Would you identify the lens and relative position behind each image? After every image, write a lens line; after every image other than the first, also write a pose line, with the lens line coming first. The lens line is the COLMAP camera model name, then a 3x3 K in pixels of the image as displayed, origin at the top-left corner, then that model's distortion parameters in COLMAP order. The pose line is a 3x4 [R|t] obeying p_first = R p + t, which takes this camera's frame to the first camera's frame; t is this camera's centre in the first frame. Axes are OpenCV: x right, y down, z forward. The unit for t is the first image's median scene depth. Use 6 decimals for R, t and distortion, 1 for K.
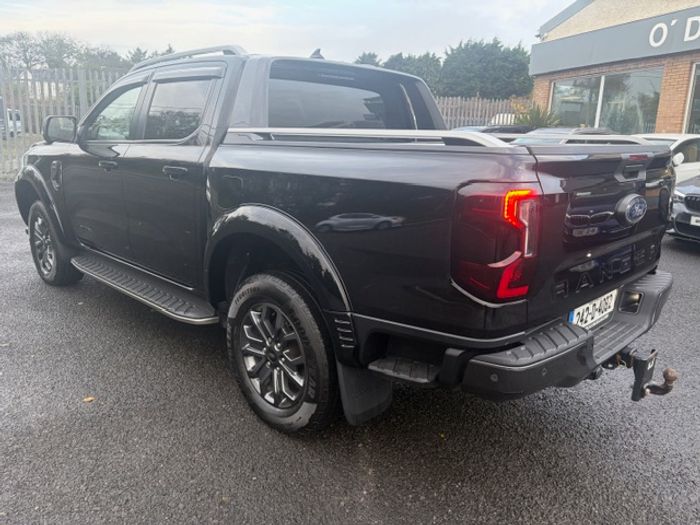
lens RADIAL K [[531.7, 0, 351.3], [0, 531.7, 259.6], [0, 0, 1]] dist [0.056899, -0.071342]
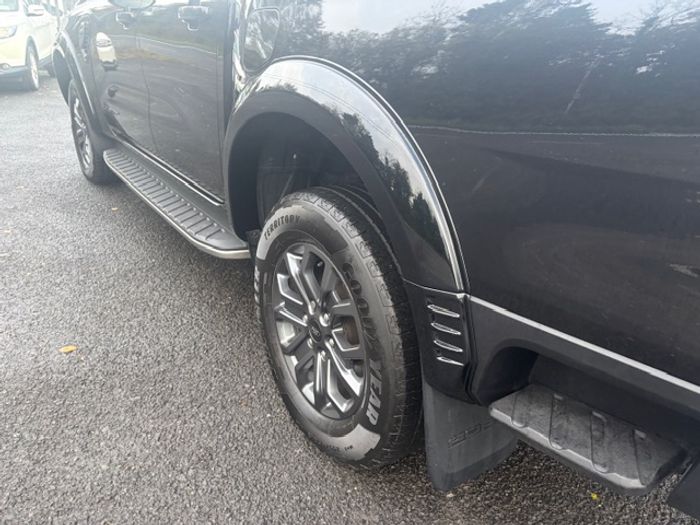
lens RADIAL K [[531.7, 0, 351.2], [0, 531.7, 265.9], [0, 0, 1]] dist [0.056899, -0.071342]
pose [[0.982181, 0.100276, -0.158953, -0.021548], [-0.072534, 0.982490, 0.171615, 0.002945], [0.173379, -0.157027, 0.972256, 0.442087]]
